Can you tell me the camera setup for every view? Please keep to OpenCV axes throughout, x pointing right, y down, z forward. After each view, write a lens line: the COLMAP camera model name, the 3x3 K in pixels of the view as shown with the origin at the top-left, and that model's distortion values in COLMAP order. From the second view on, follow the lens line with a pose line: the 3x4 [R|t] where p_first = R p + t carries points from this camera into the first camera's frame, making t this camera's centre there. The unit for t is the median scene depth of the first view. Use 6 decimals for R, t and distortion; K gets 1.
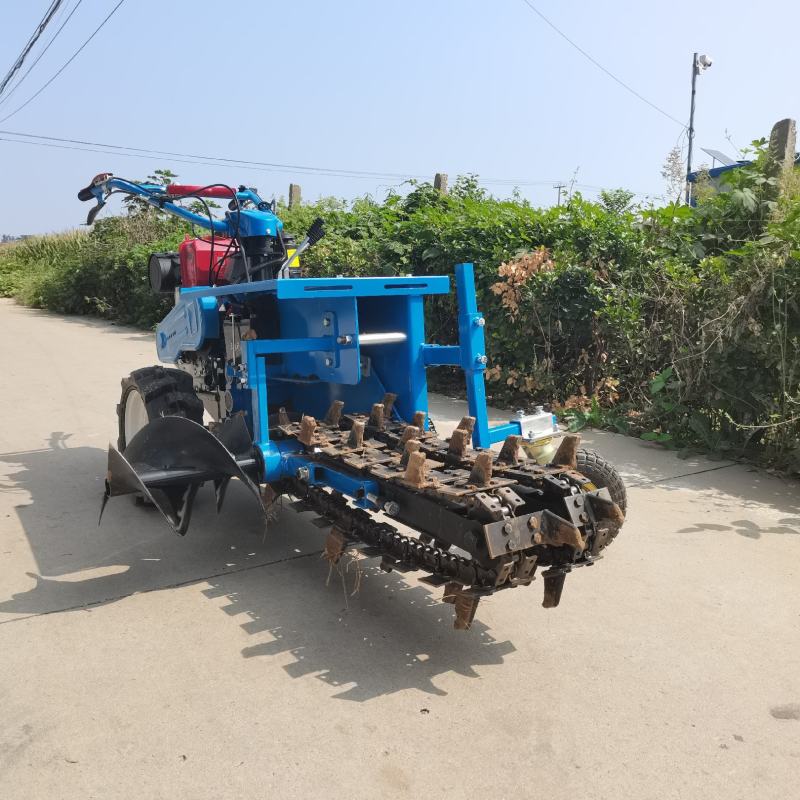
lens RADIAL K [[783.4, 0, 392.6], [0, 783.4, 402.2], [0, 0, 1]] dist [0.032037, -0.002298]
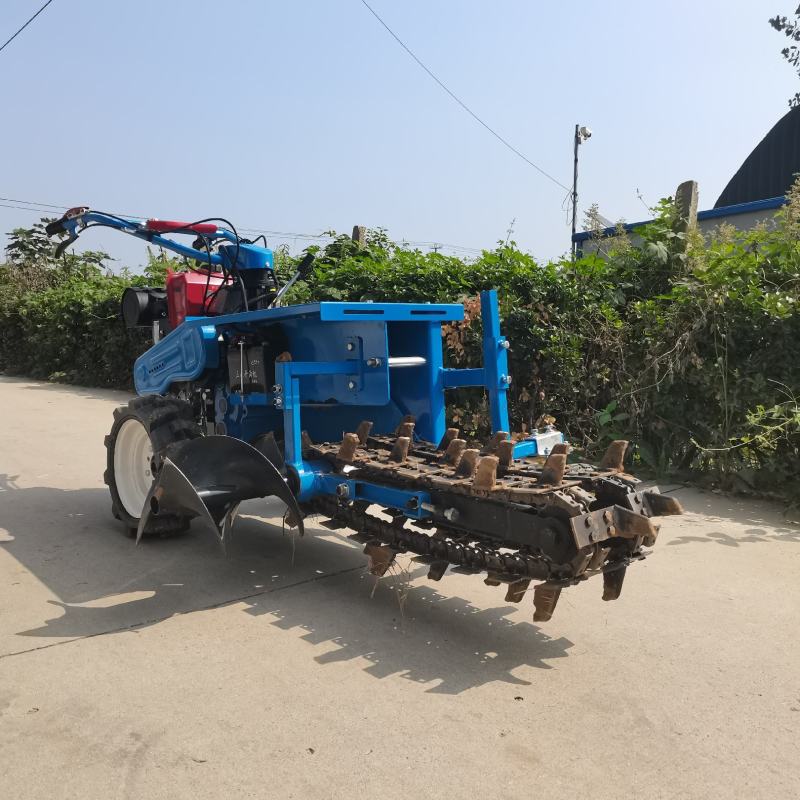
lens RADIAL K [[778.0, 0, 393.1], [0, 778.0, 408.3], [0, 0, 1]] dist [0.041309, -0.021136]
pose [[0.989844, -0.007016, 0.141986, -0.174204], [0.015543, 0.998135, -0.059031, 0.041222], [-0.141307, 0.060638, 0.988107, -0.021991]]
